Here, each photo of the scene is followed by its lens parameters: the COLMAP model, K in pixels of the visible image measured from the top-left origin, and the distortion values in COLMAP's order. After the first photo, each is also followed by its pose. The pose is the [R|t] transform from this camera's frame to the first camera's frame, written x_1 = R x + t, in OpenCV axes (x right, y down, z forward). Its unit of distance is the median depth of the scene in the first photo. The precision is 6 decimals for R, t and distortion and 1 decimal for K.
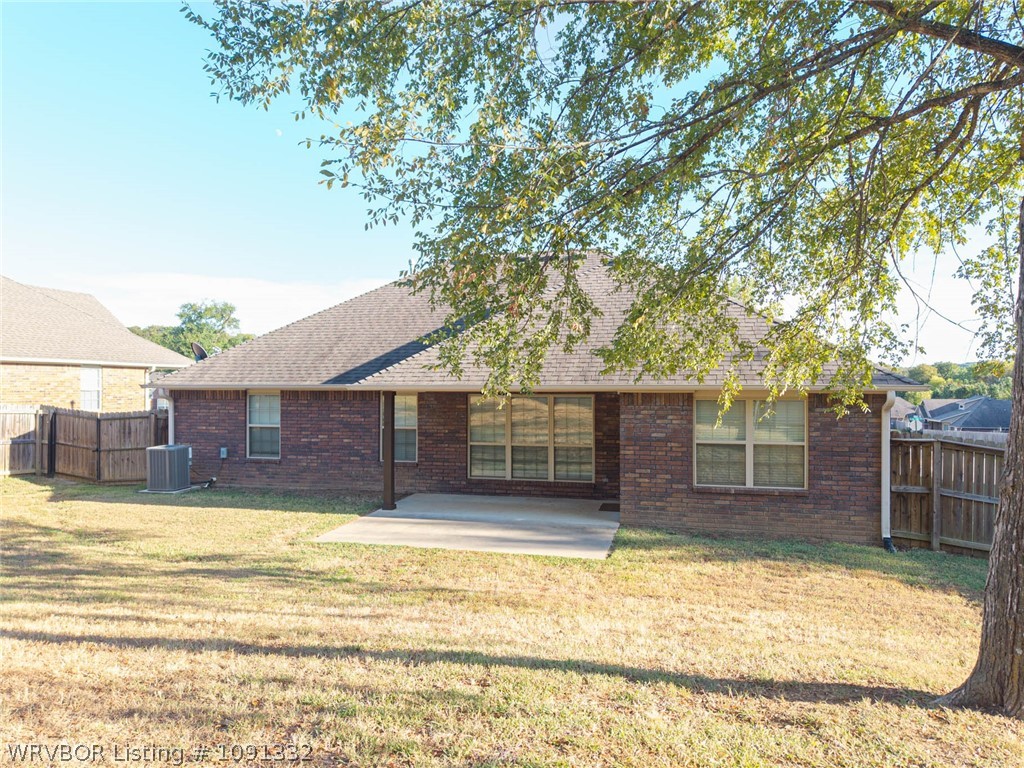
lens RADIAL K [[714.8, 0, 512.0], [0, 714.8, 384.0], [0, 0, 1]] dist [0.000426, -0.001208]
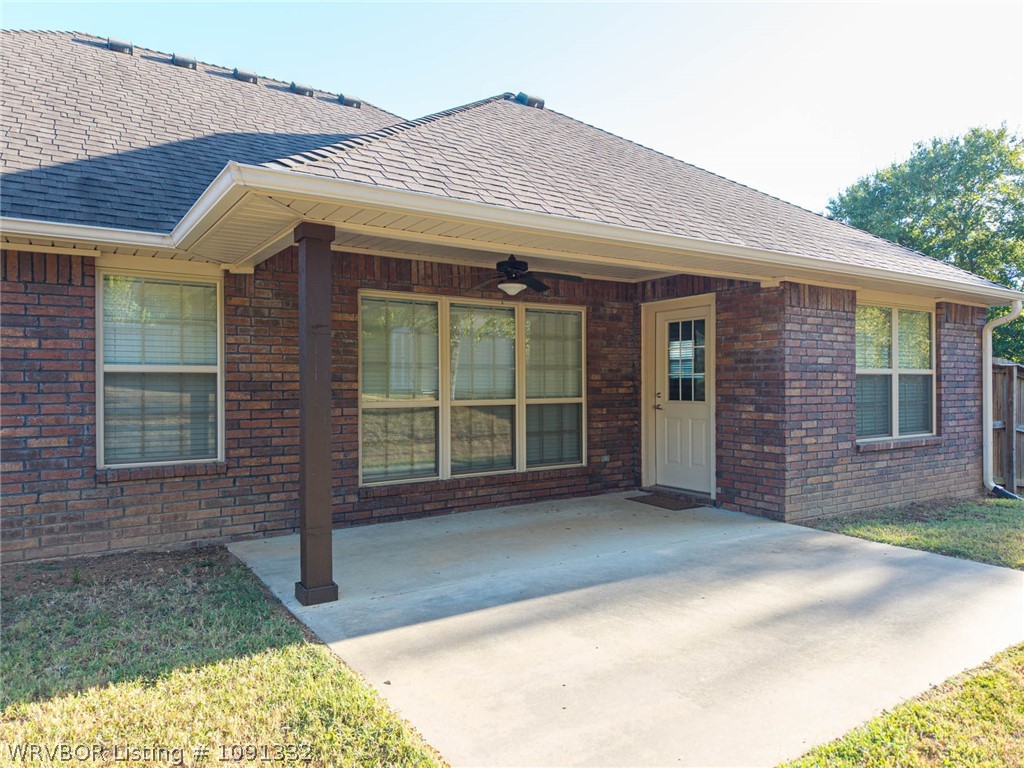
lens RADIAL K [[714.8, 0, 512.0], [0, 714.8, 384.0], [0, 0, 1]] dist [0.000426, -0.001208]
pose [[0.655976, -0.003717, 0.754773, -0.398357], [0.006532, 0.999978, -0.000752, 0.088649], [-0.754754, 0.005423, 0.655986, 0.805405]]
